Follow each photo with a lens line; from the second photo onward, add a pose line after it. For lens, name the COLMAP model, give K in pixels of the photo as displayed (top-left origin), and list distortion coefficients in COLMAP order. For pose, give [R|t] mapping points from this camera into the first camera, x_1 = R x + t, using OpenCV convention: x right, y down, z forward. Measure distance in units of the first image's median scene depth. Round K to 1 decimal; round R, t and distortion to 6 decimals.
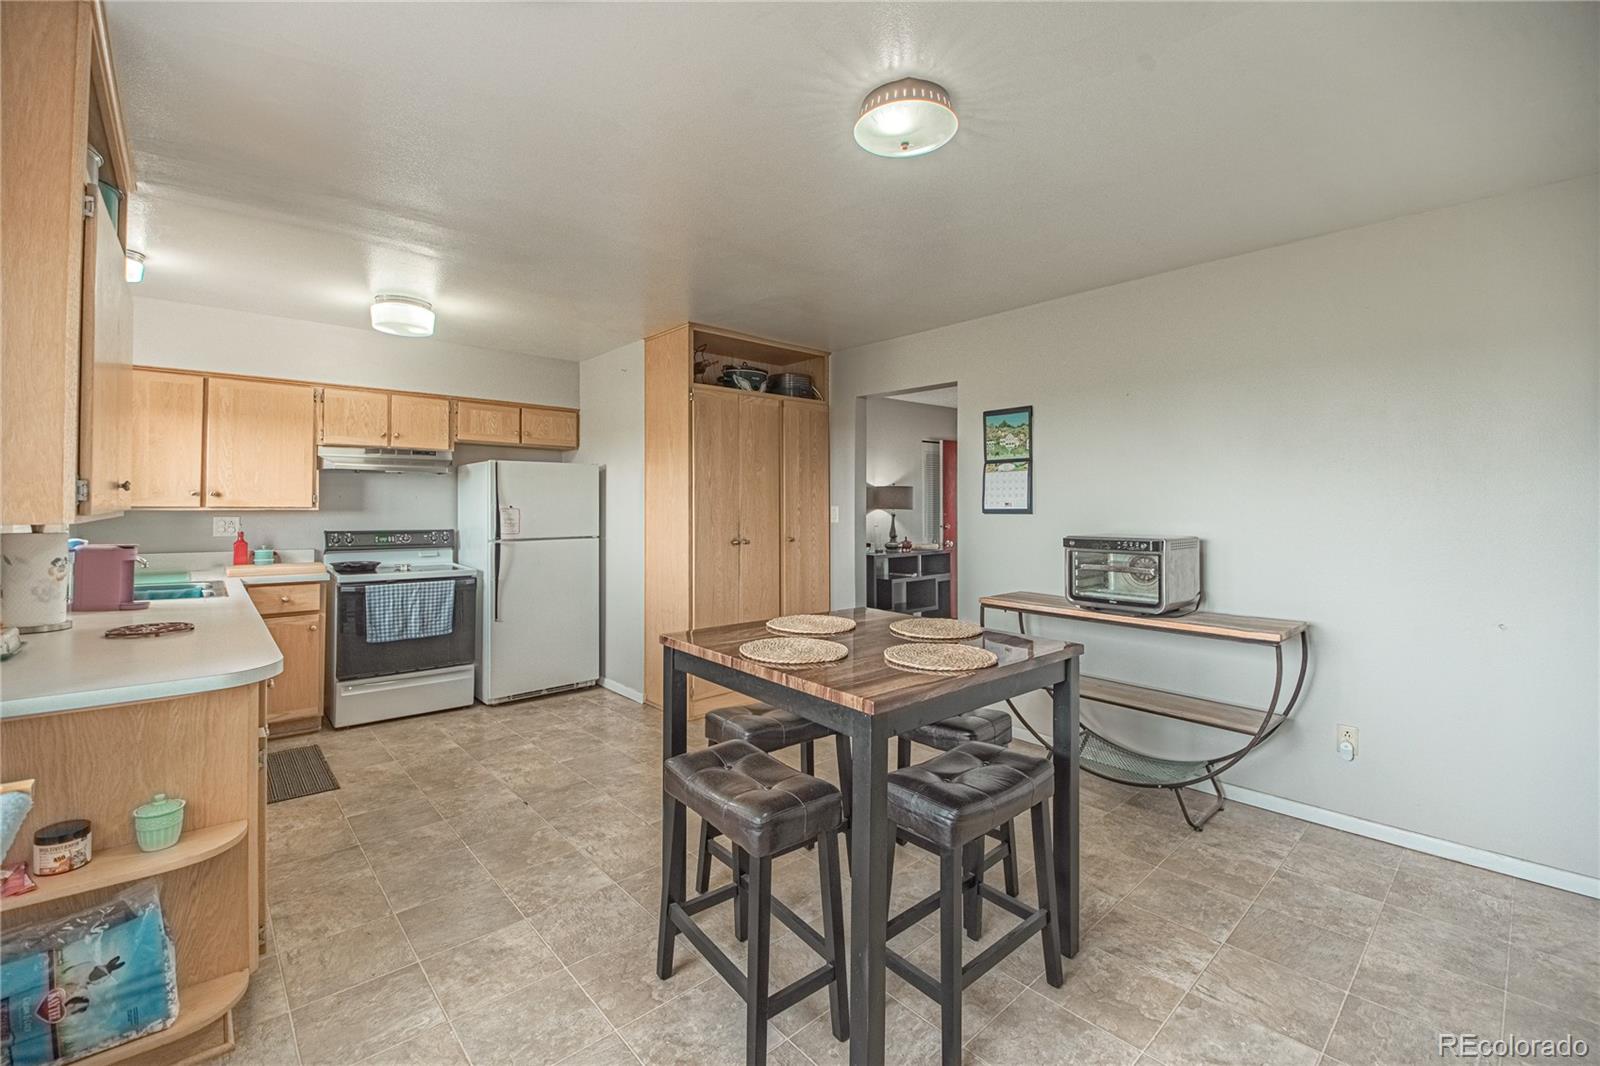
lens RADIAL K [[667.7, 0, 816.8], [0, 667.7, 499.4], [0, 0, 1]] dist [-0.001721, -0.000249]
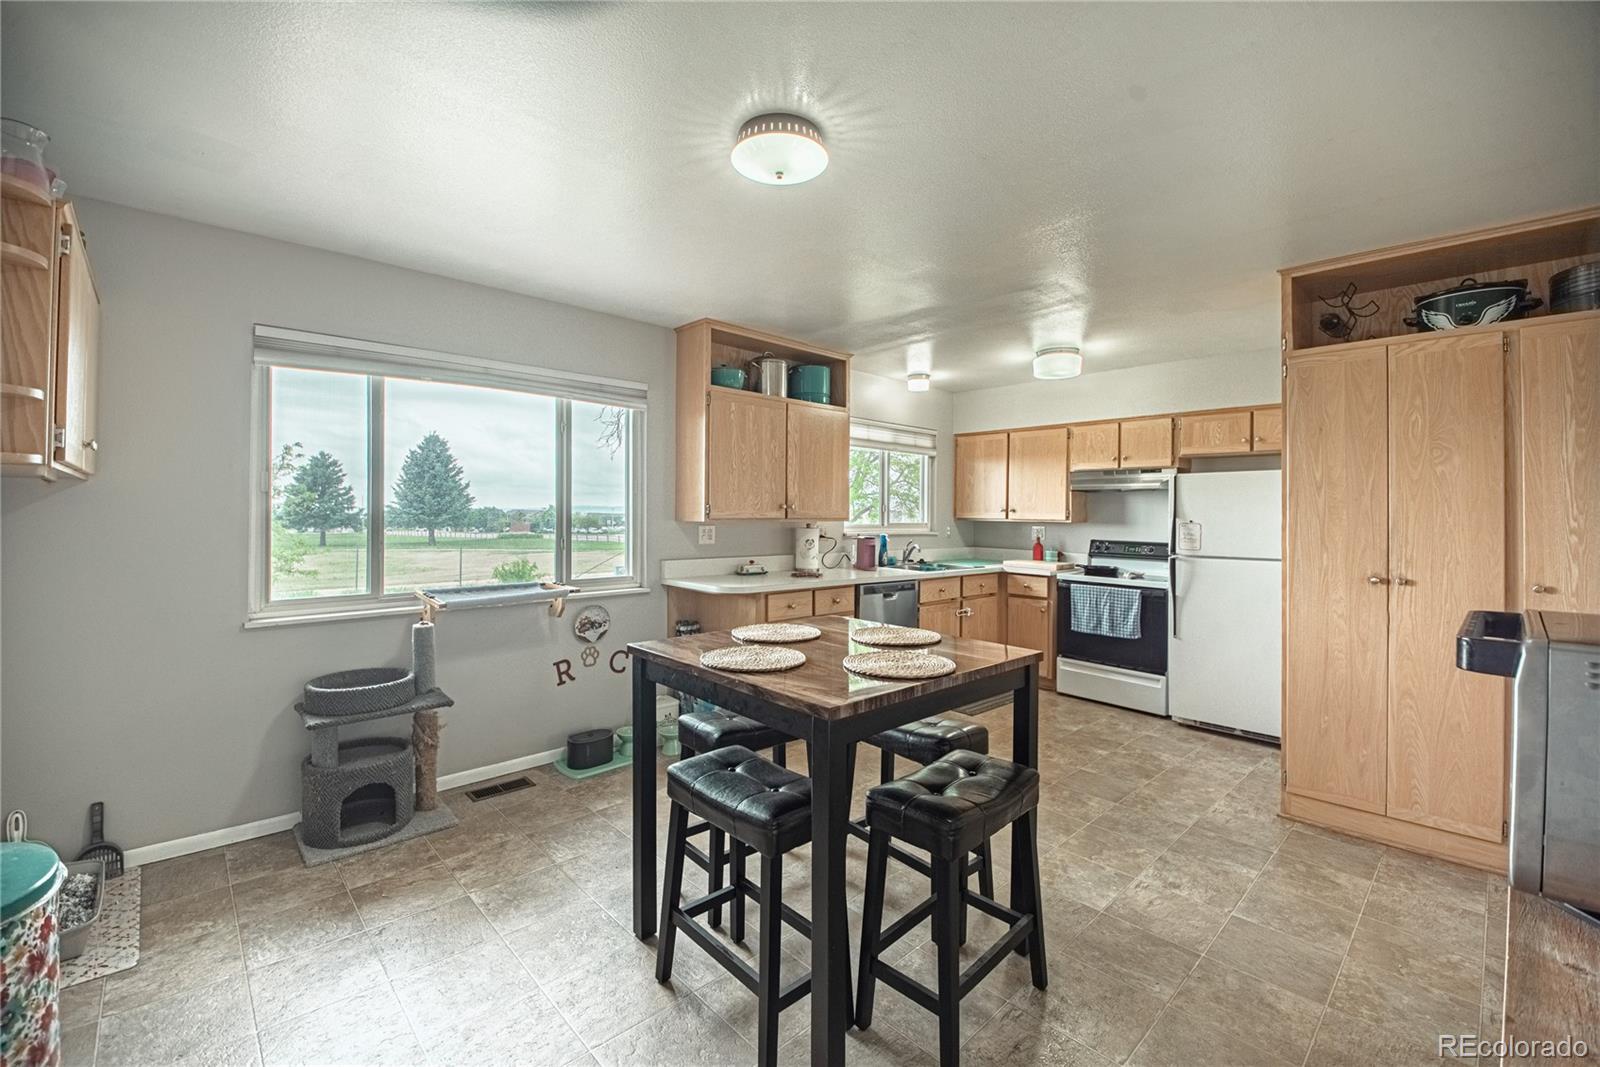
lens RADIAL K [[673.7, 0, 791.5], [0, 673.7, 512.3], [0, 0, 1]] dist [0.000741, -0.015513]
pose [[-0.012227, -0.005271, -0.999911, 0.575361], [-0.002207, 0.999984, -0.005244, 0.005020], [0.999923, 0.002142, -0.012239, 0.496942]]
